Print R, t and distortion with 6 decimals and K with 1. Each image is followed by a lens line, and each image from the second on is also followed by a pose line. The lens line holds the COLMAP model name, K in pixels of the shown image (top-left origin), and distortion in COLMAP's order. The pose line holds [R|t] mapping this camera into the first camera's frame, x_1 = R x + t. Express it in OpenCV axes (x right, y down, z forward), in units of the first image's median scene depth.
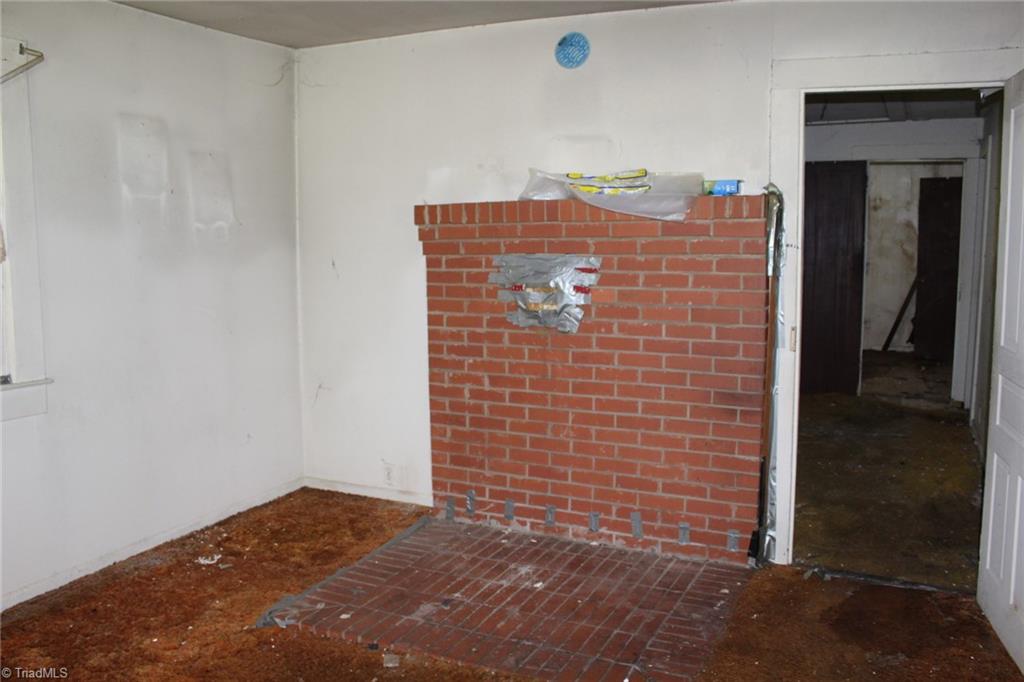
lens RADIAL K [[894.8, 0, 512.0], [0, 894.8, 341.0], [0, 0, 1]] dist [0.009398, 0.005328]
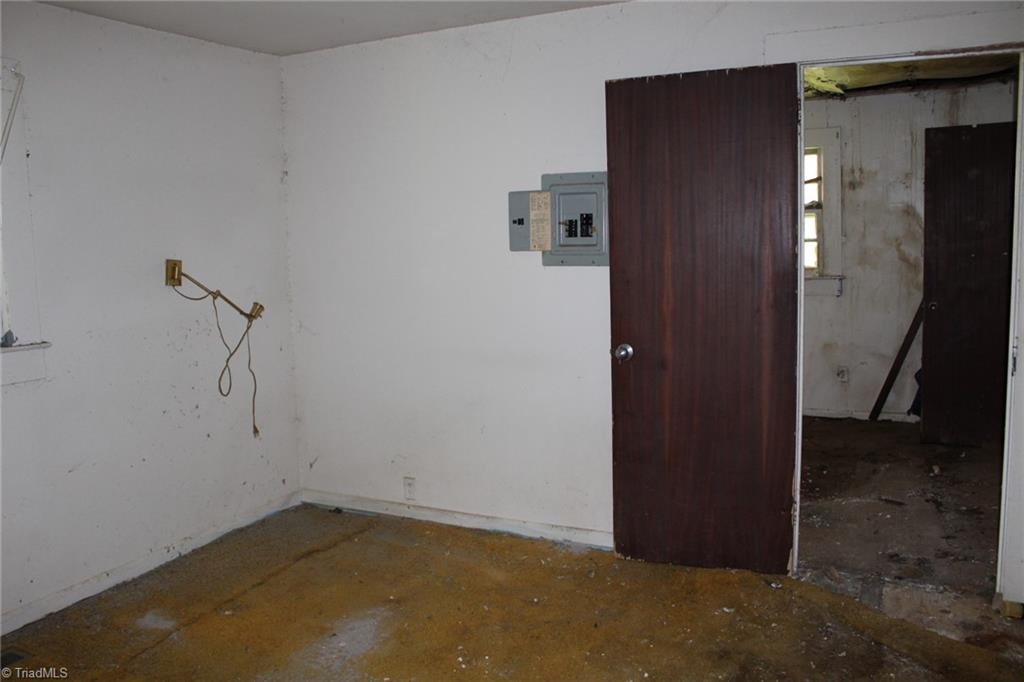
lens RADIAL K [[865.2, 0, 512.2], [0, 865.2, 350.2], [0, 0, 1]] dist [-0.014108, -0.007753]
pose [[0.999179, -0.021256, -0.034495, 0.195438], [0.021536, 0.999738, 0.007770, -0.047122], [0.034321, -0.008506, 0.999375, 0.414518]]
